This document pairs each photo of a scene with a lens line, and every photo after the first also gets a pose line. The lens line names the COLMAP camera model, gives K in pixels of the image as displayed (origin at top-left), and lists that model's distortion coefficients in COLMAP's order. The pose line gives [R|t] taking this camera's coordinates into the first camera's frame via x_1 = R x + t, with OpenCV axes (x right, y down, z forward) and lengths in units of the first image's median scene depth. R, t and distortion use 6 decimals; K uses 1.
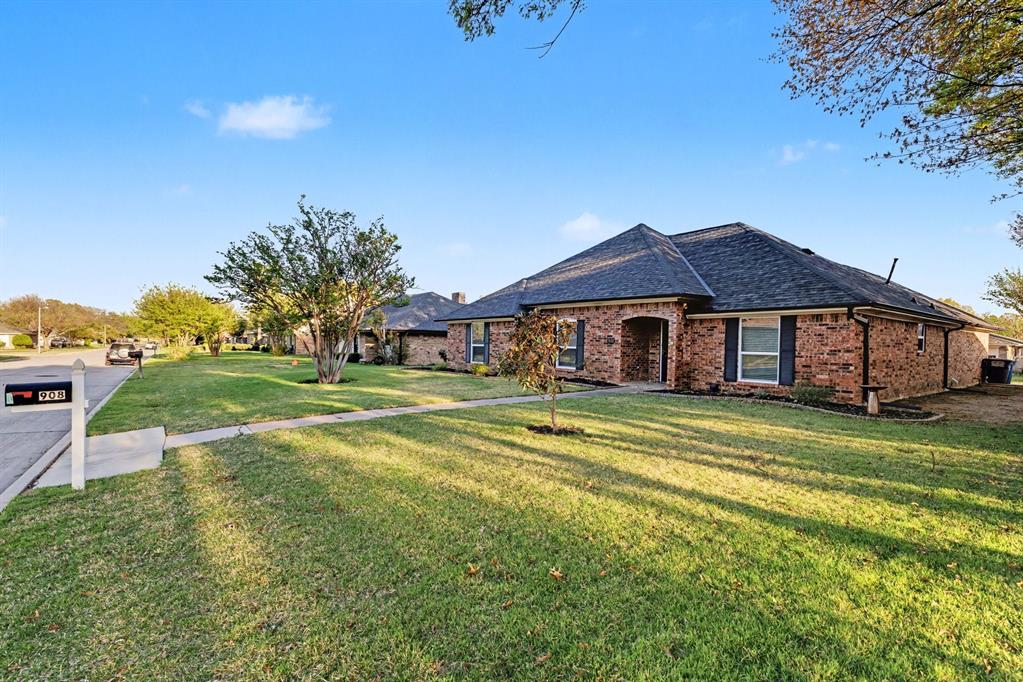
lens RADIAL K [[463.7, 0, 511.9], [0, 463.7, 349.5], [0, 0, 1]] dist [0.000910, -0.000119]
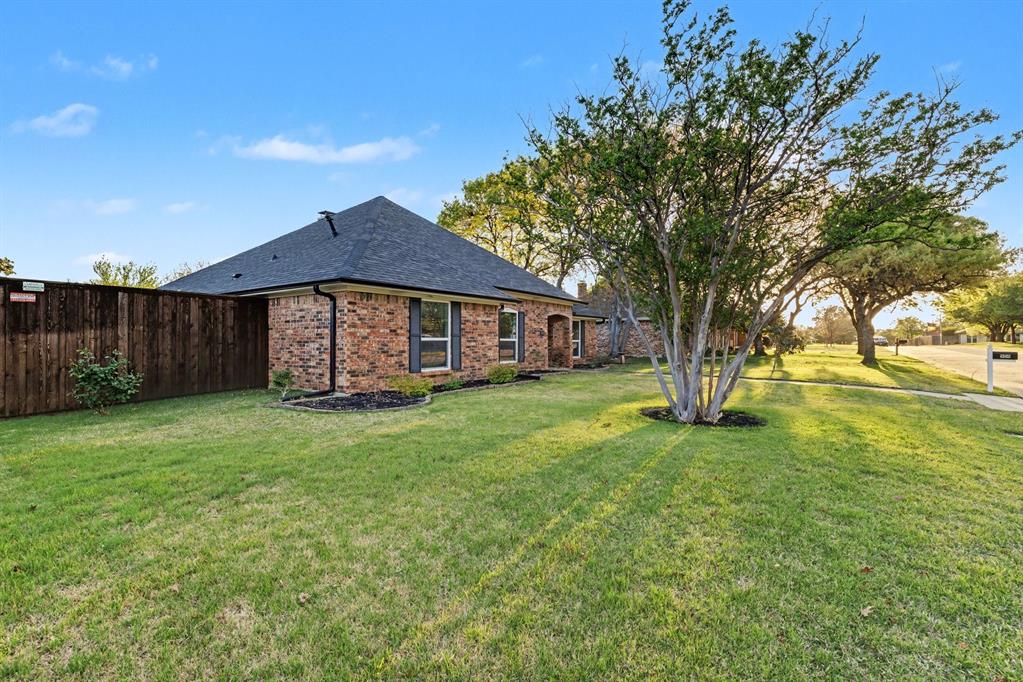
lens RADIAL K [[481.6, 0, 511.5], [0, 481.6, 341.0], [0, 0, 1]] dist [0.001735, 0.000200]
pose [[-0.306243, -0.016473, 0.951811, -0.915241], [0.007054, 0.999784, 0.019572, -0.024315], [-0.951927, 0.012708, -0.306060, 1.491677]]
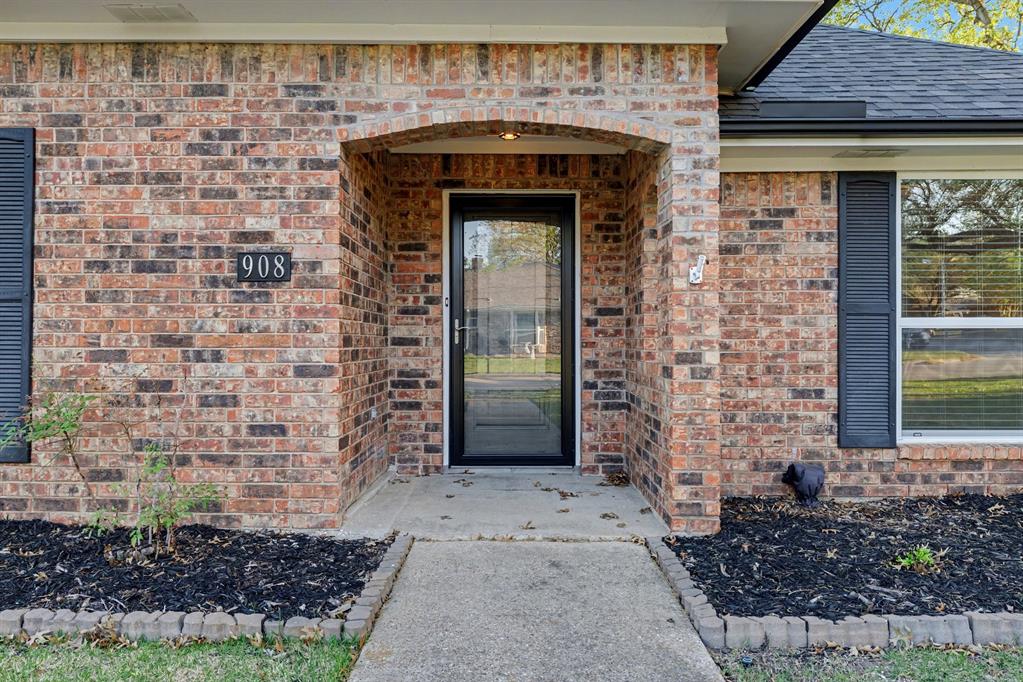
lens RADIAL K [[706.6, 0, 511.5], [0, 706.6, 341.0], [0, 0, 1]] dist [0.018179, -0.000117]
pose [[0.617178, -0.018966, 0.786595, 0.076760], [0.024688, 0.999684, 0.004733, 0.008666], [-0.786436, 0.016498, 0.617451, 0.815248]]
